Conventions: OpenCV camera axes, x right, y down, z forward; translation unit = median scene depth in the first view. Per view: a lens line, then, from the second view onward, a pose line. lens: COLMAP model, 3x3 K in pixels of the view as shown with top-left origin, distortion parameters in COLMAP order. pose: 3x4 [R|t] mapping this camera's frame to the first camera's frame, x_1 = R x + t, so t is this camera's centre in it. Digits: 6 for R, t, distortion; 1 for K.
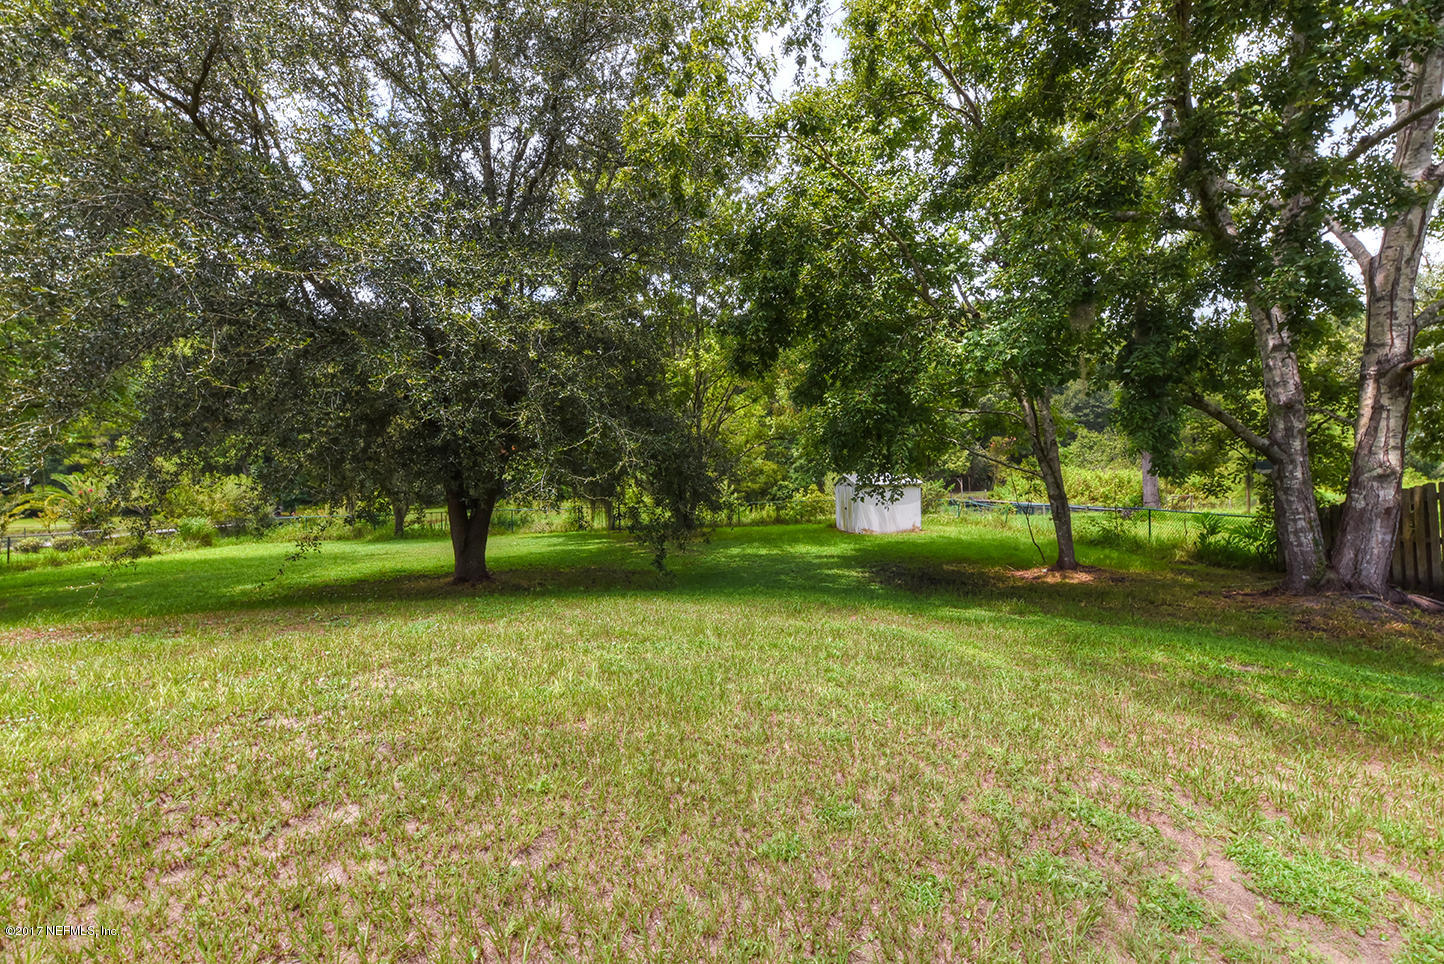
lens RADIAL K [[579.9, 0, 719.9], [0, 579.9, 483.1], [0, 0, 1]] dist [0.002208, -0.001178]
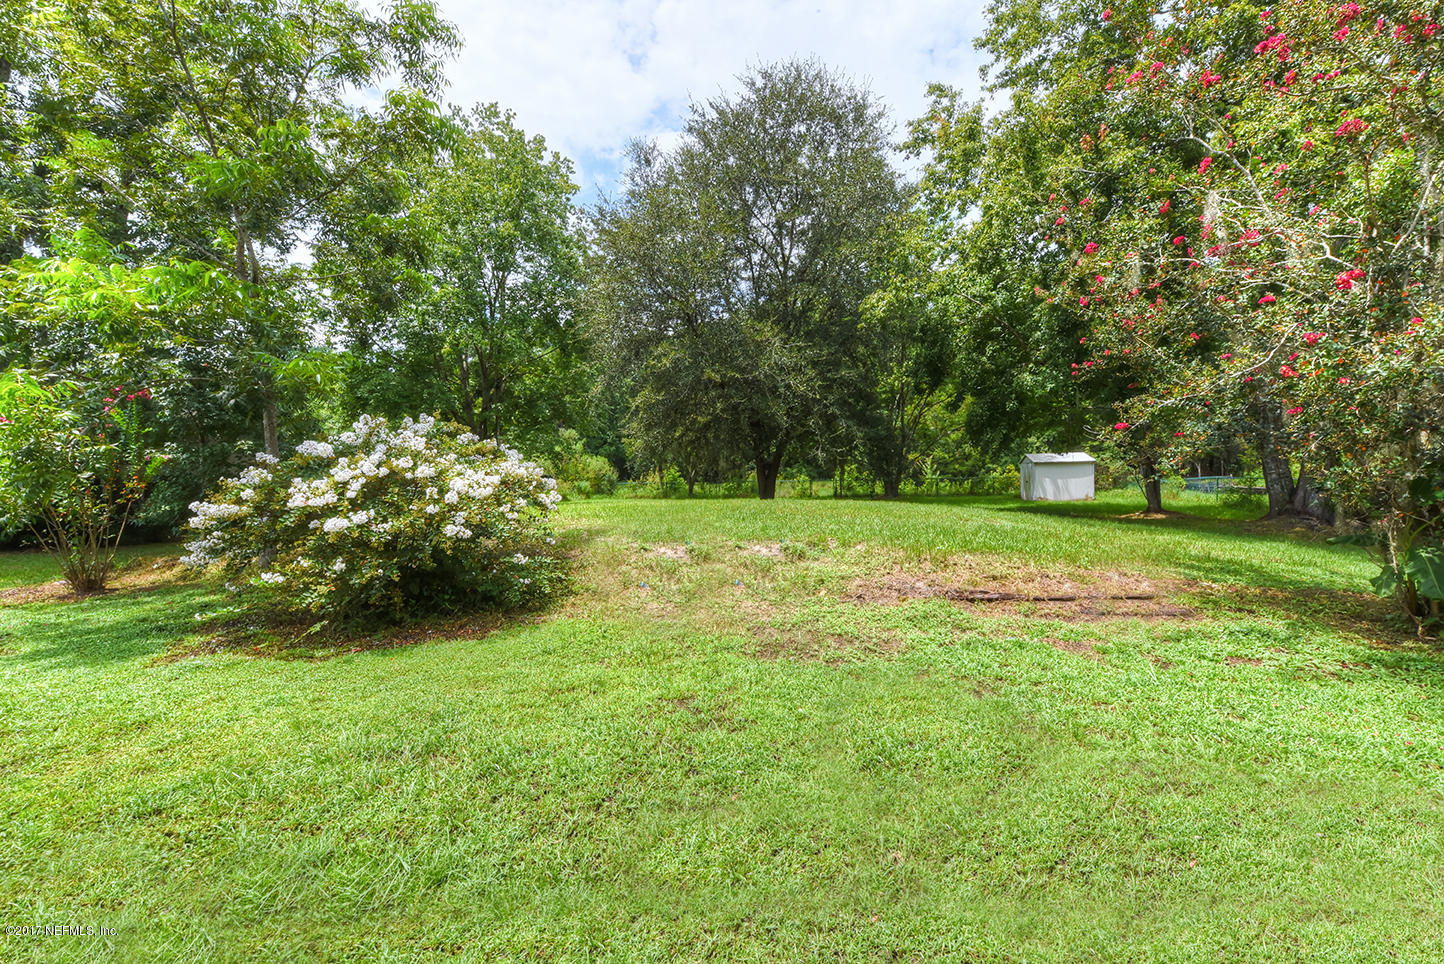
lens RADIAL K [[579.9, 0, 716.1], [0, 579.9, 477.3], [0, 0, 1]] dist [0.002208, -0.001178]
pose [[0.934827, 0.011349, -0.354923, 0.075612], [-0.006966, 0.999883, 0.013625, 0.045500], [0.355036, -0.010264, 0.934796, -0.820194]]
